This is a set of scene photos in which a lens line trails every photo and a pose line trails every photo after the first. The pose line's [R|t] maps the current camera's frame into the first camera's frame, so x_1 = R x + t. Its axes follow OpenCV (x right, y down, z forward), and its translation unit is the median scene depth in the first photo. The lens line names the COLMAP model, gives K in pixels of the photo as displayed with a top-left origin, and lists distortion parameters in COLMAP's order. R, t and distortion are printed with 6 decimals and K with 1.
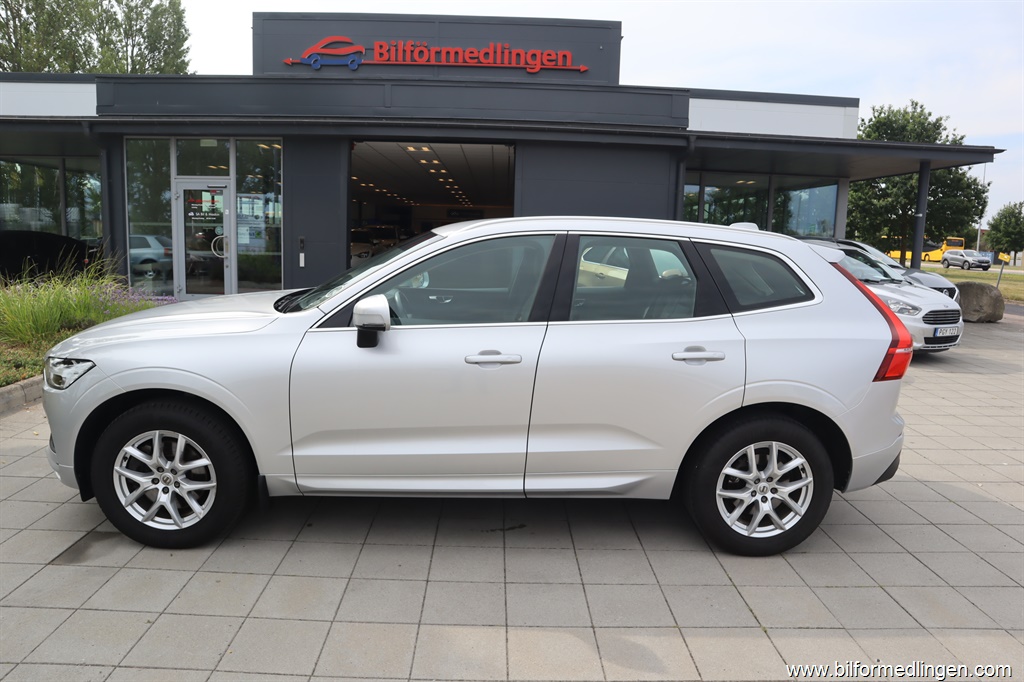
lens RADIAL K [[709.5, 0, 512.0], [0, 709.5, 341.0], [0, 0, 1]] dist [-0.130205, 0.076453]
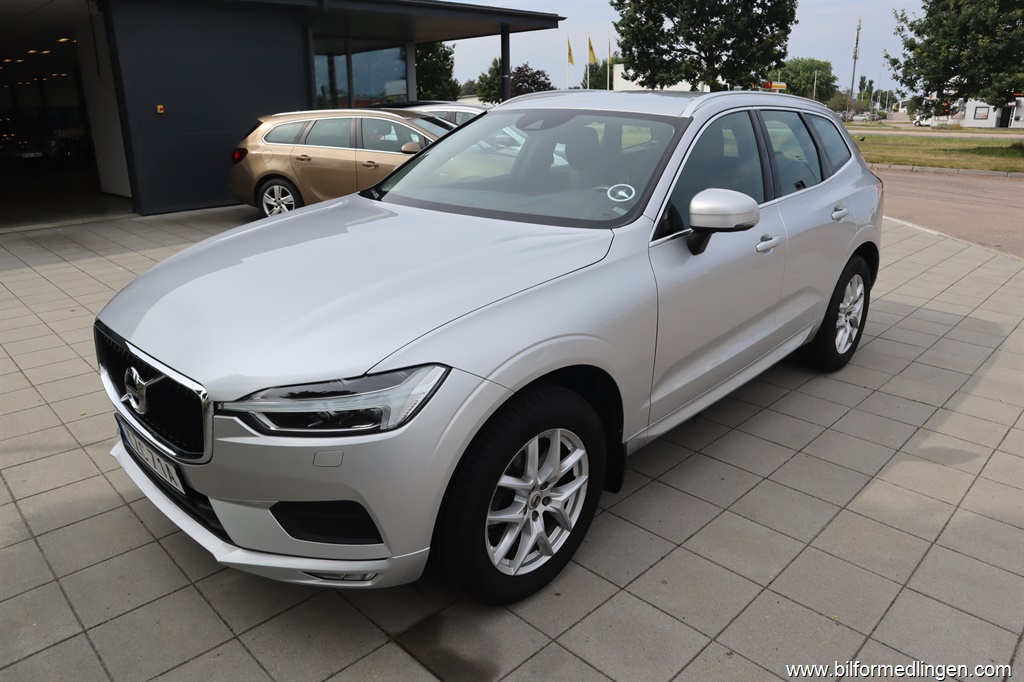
lens RADIAL K [[709.5, 0, 512.0], [0, 709.5, 341.0], [0, 0, 1]] dist [-0.130205, 0.076453]
pose [[0.724691, -0.255803, 0.639834, -0.879915], [0.137887, 0.963595, 0.229067, -0.107828], [-0.675137, -0.077778, 0.733581, 0.492718]]
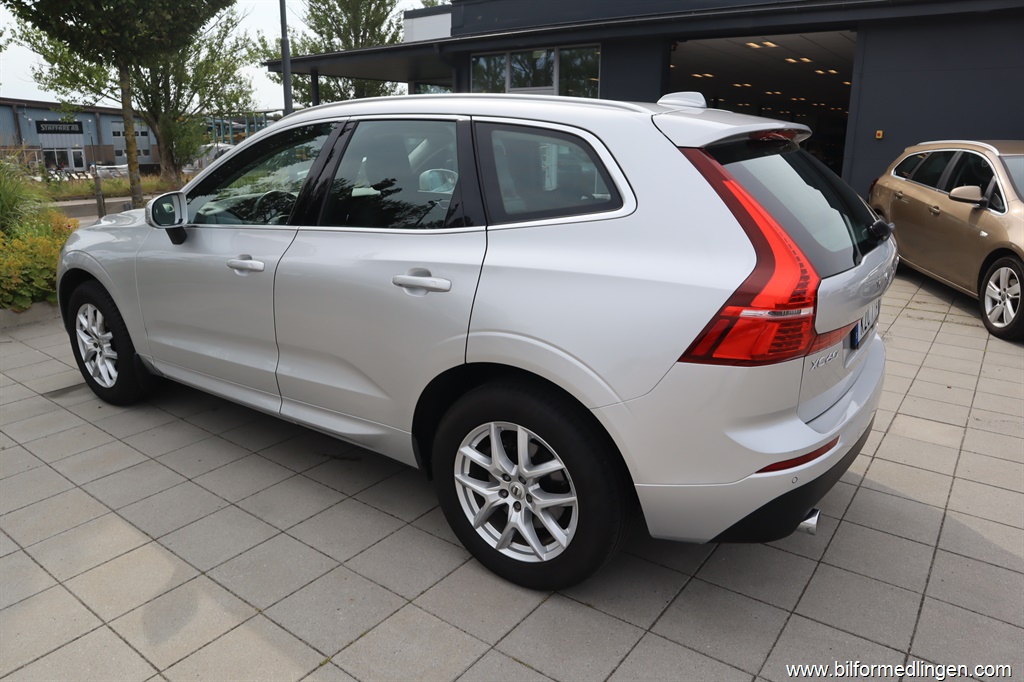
lens RADIAL K [[709.5, 0, 512.0], [0, 709.5, 341.0], [0, 0, 1]] dist [-0.130205, 0.076453]
pose [[0.790791, 0.142709, -0.595217, 0.745606], [-0.073205, 0.987512, 0.139506, -0.025960], [0.607692, -0.066747, 0.791363, 0.465769]]
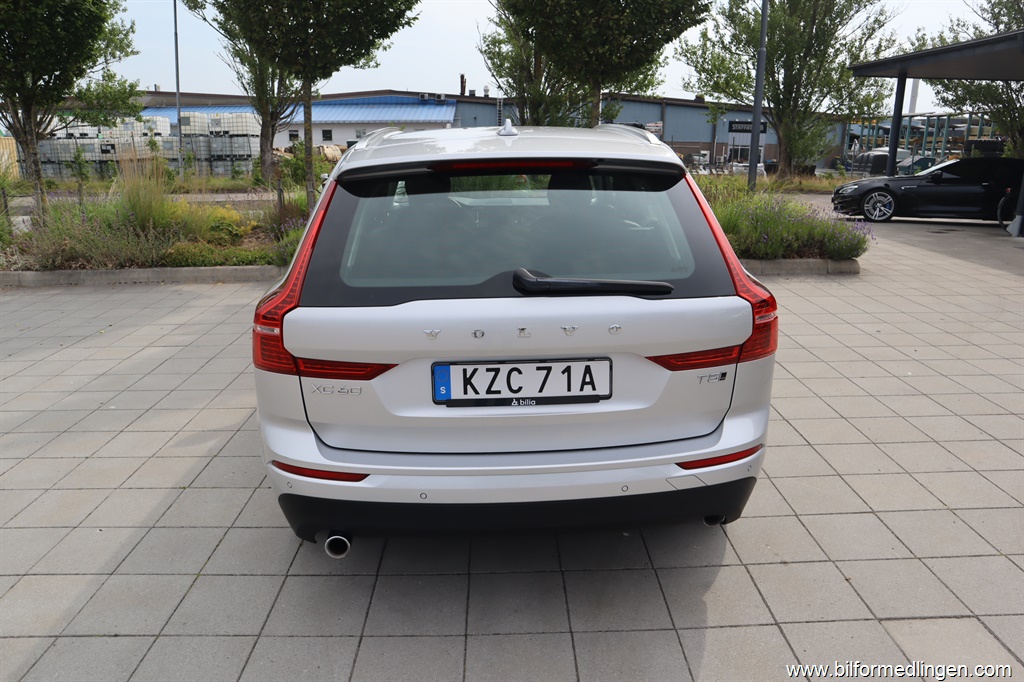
lens RADIAL K [[709.5, 0, 512.0], [0, 709.5, 341.0], [0, 0, 1]] dist [-0.130205, 0.076453]
pose [[-0.008446, 0.245653, -0.969321, 1.183634], [-0.148580, 0.958287, 0.244151, -0.158341], [0.988864, 0.146084, 0.028406, 1.214725]]
